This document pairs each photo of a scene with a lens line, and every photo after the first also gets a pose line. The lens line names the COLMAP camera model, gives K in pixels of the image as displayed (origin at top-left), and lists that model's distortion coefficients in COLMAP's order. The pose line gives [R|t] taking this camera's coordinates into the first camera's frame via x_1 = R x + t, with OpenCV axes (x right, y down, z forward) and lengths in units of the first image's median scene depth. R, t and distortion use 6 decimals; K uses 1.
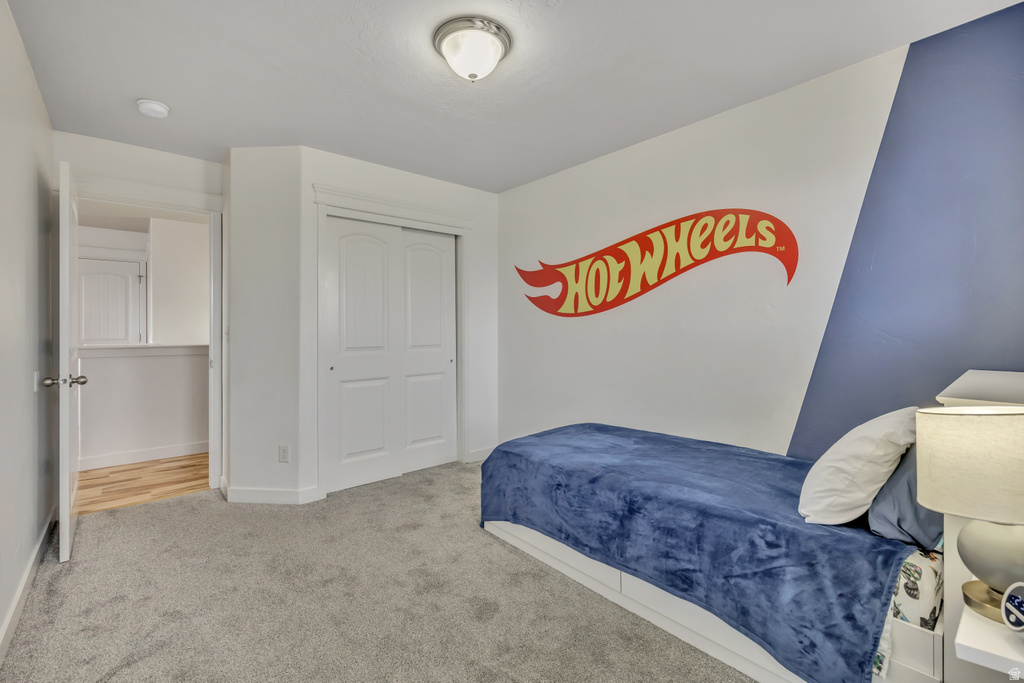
lens RADIAL K [[449.9, 0, 510.2], [0, 449.9, 331.9], [0, 0, 1]] dist [0.002606, 0.000300]
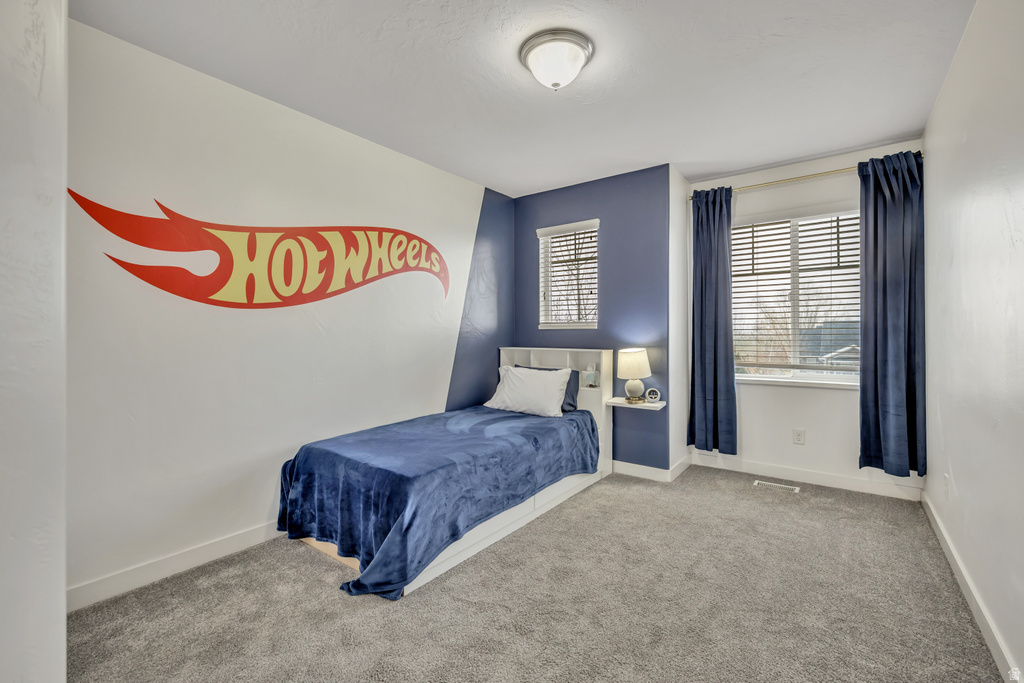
lens RADIAL K [[449.9, 0, 513.3], [0, 449.9, 333.7], [0, 0, 1]] dist [0.002606, 0.000300]
pose [[-0.229194, 0.002063, 0.973379, -0.706403], [0.008417, 0.999965, -0.000137, 0.009800], [-0.973344, 0.008162, -0.229203, 0.862734]]
